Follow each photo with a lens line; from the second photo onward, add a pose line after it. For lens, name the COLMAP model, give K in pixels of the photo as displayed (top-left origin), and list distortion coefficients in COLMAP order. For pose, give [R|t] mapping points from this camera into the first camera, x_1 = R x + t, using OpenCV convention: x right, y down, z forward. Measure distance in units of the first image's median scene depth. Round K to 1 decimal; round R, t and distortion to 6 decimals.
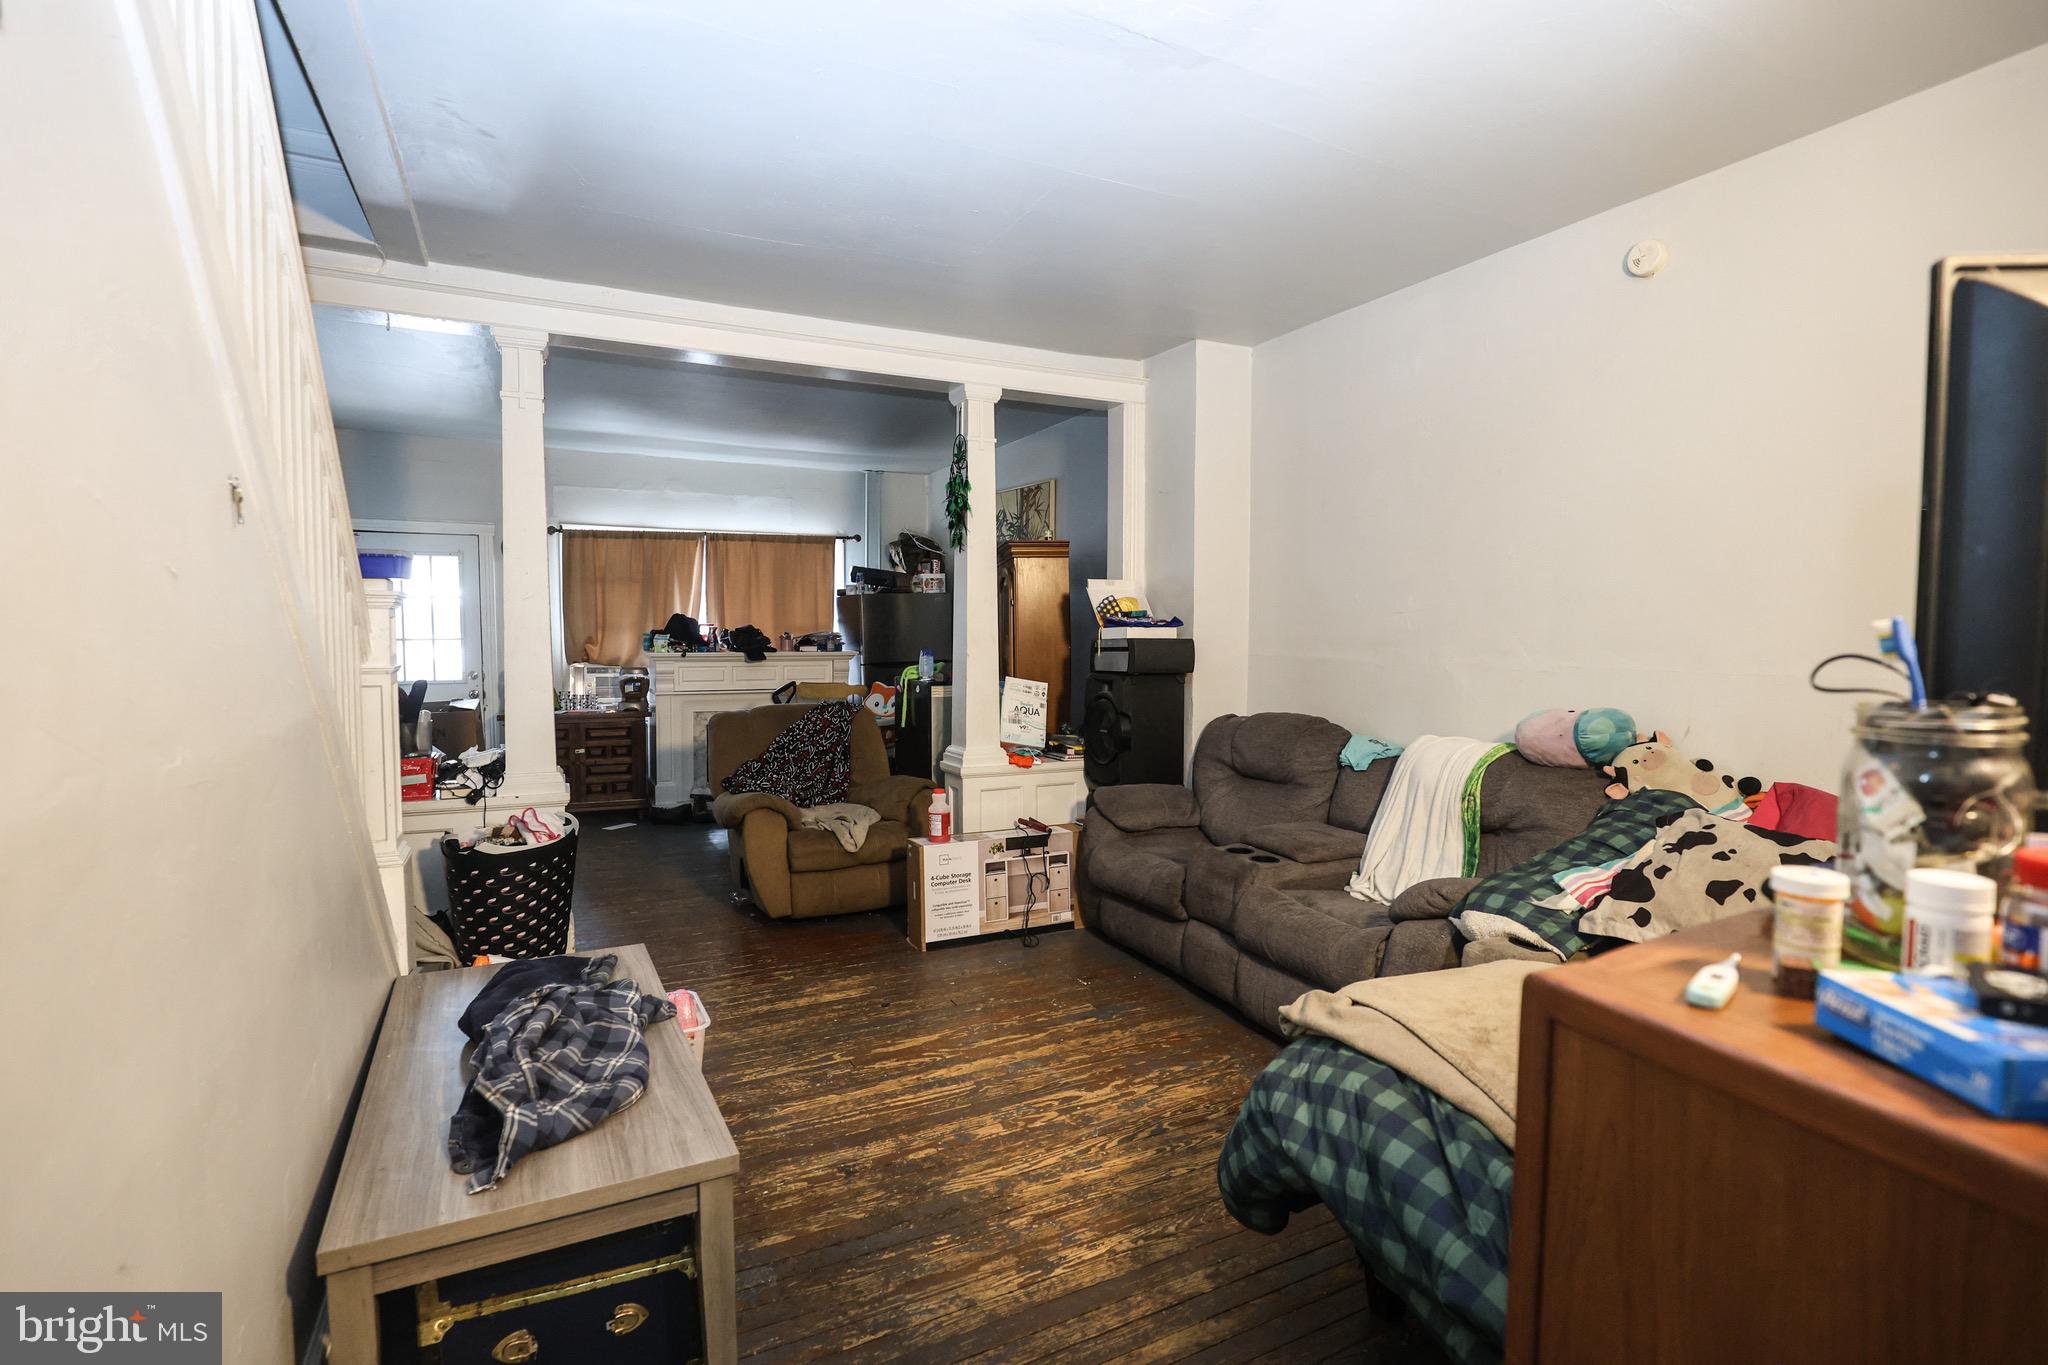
lens RADIAL K [[936.4, 0, 1018.9], [0, 936.4, 681.9], [0, 0, 1]] dist [-0.028710, 0.001926]
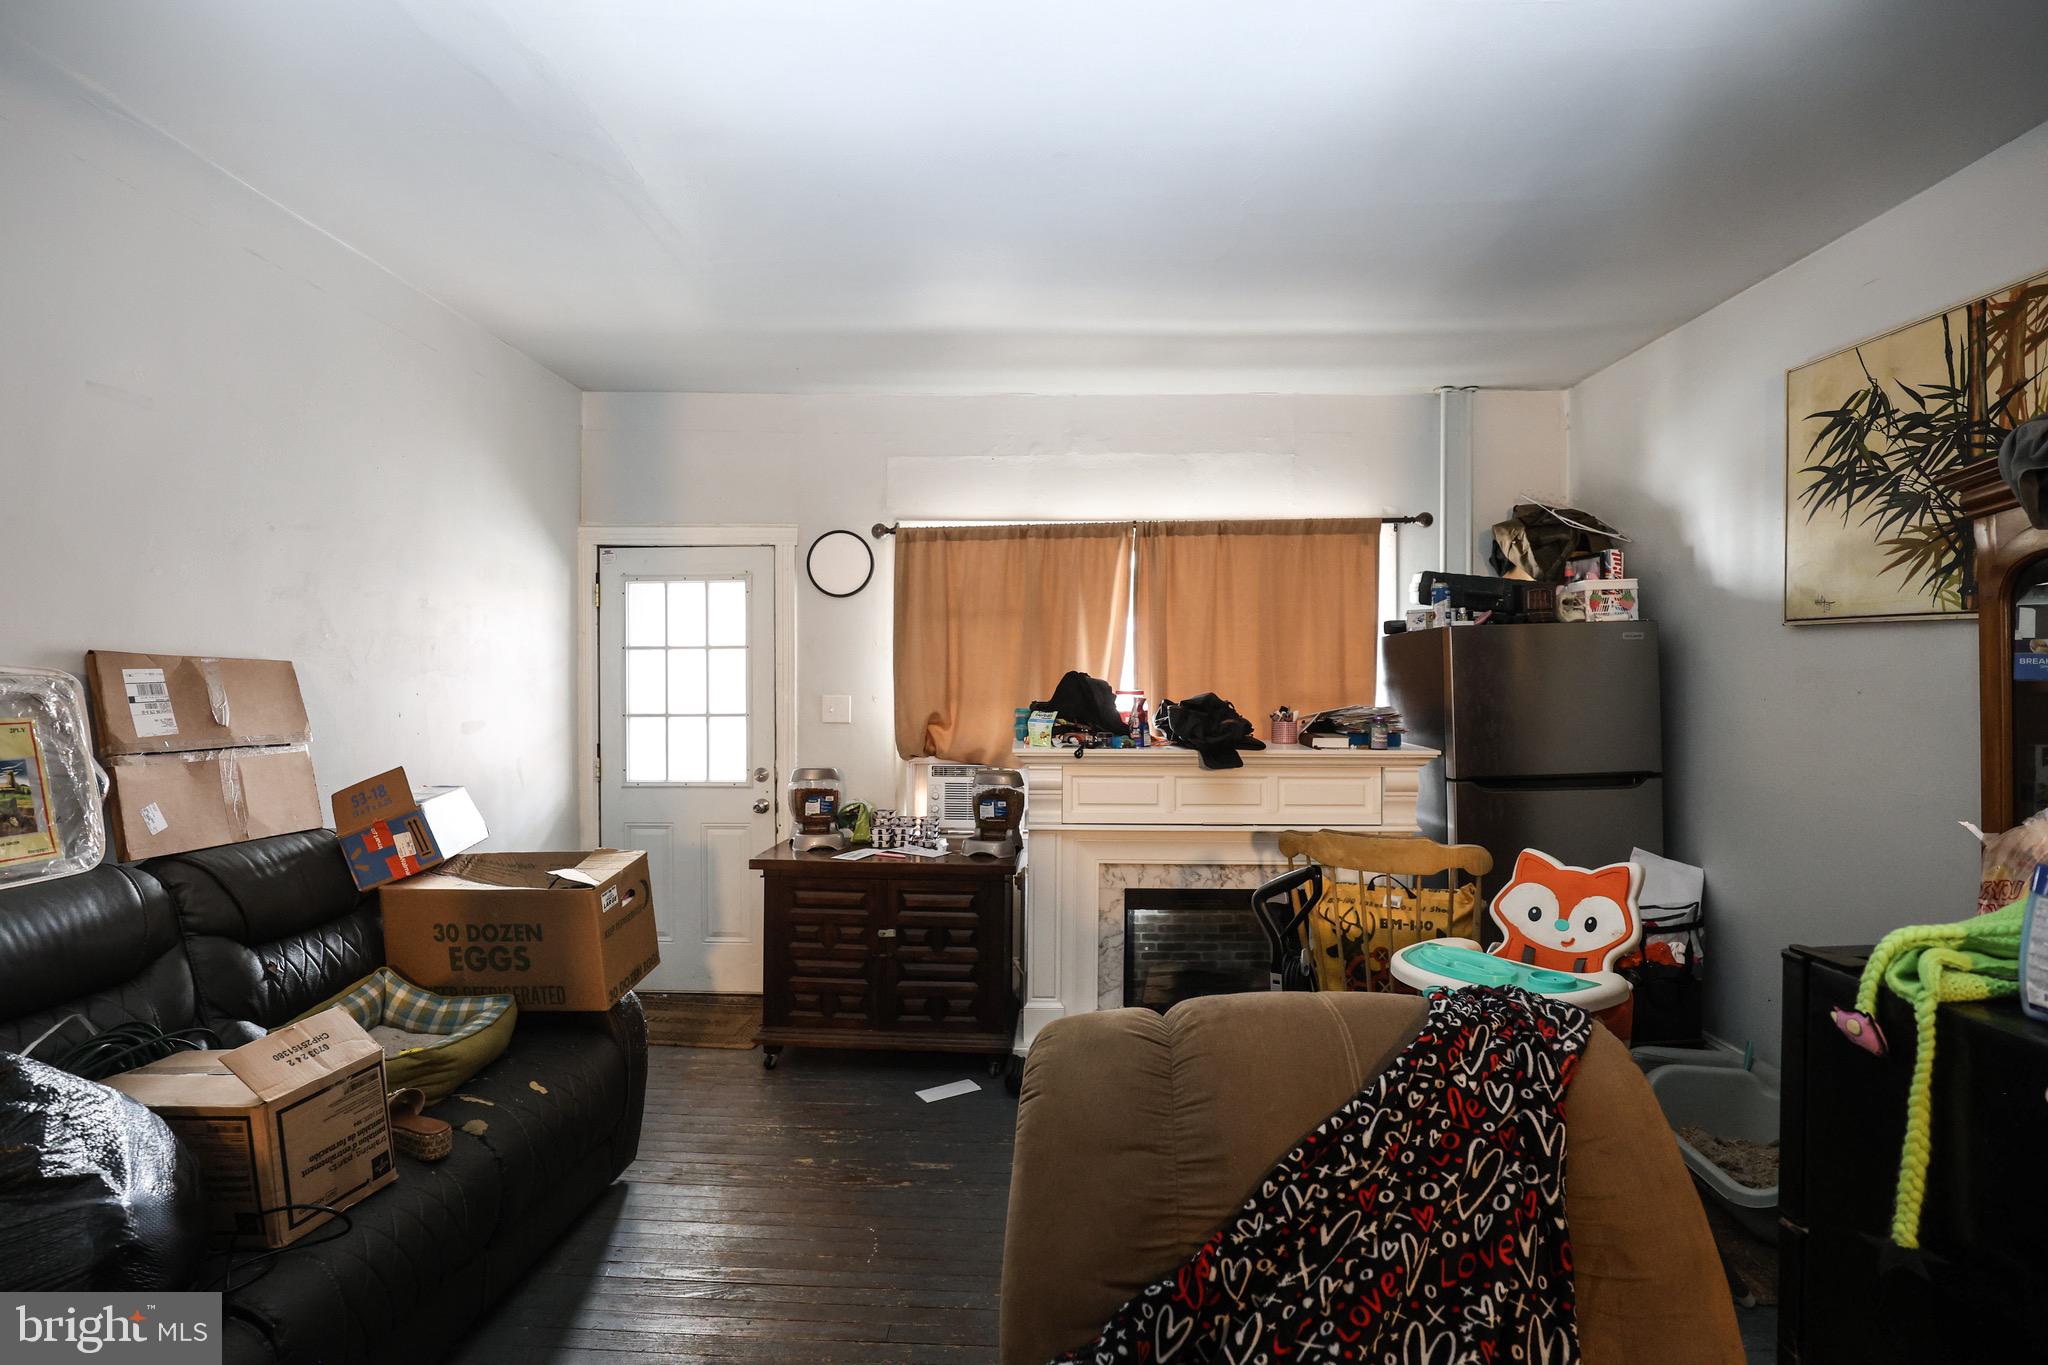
lens RADIAL K [[936.4, 0, 1016.7], [0, 936.4, 679.8], [0, 0, 1]] dist [-0.028710, 0.001926]
pose [[0.873003, -0.003831, -0.487699, -0.134836], [-0.026072, 0.998173, -0.054510, -0.037983], [0.487017, 0.060302, 0.871308, 0.512906]]
